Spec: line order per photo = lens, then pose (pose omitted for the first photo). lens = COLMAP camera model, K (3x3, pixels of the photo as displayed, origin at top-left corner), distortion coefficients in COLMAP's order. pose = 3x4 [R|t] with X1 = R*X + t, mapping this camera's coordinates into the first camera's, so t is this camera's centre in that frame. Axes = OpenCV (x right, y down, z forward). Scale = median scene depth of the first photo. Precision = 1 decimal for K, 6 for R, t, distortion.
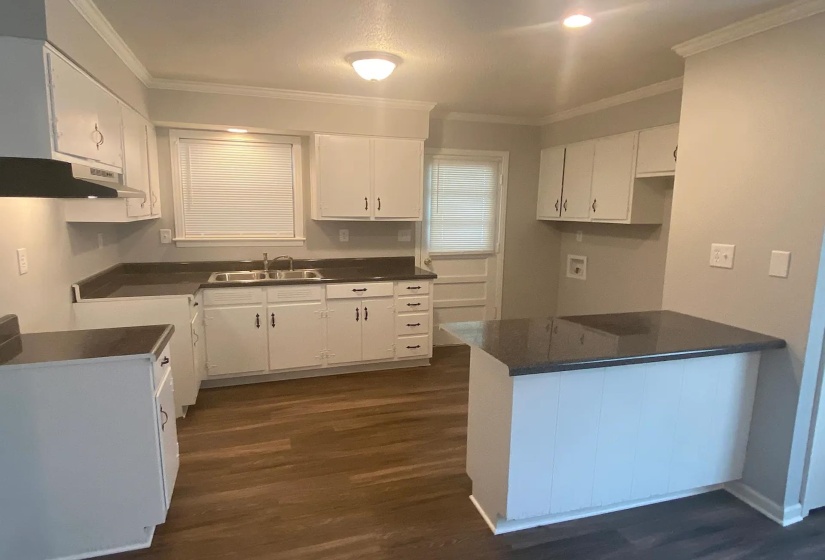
lens RADIAL K [[475.8, 0, 413.4], [0, 475.8, 281.3], [0, 0, 1]] dist [0.034880, -0.006011]
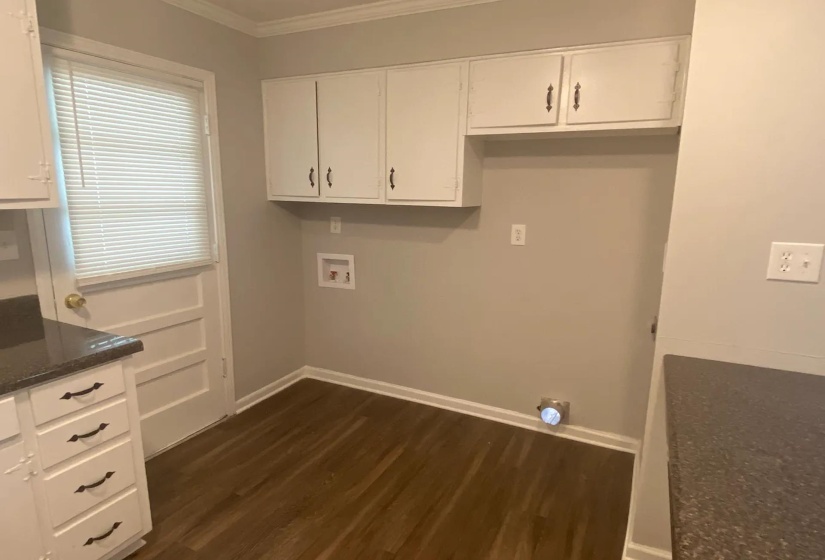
lens RADIAL K [[475.8, 0, 401.8], [0, 475.8, 291.0], [0, 0, 1]] dist [0.034880, -0.006011]
pose [[0.706671, -0.147011, 0.692102, -0.063115], [0.099992, 0.989109, 0.108002, -0.068526], [-0.700442, -0.007117, 0.713674, 0.479397]]
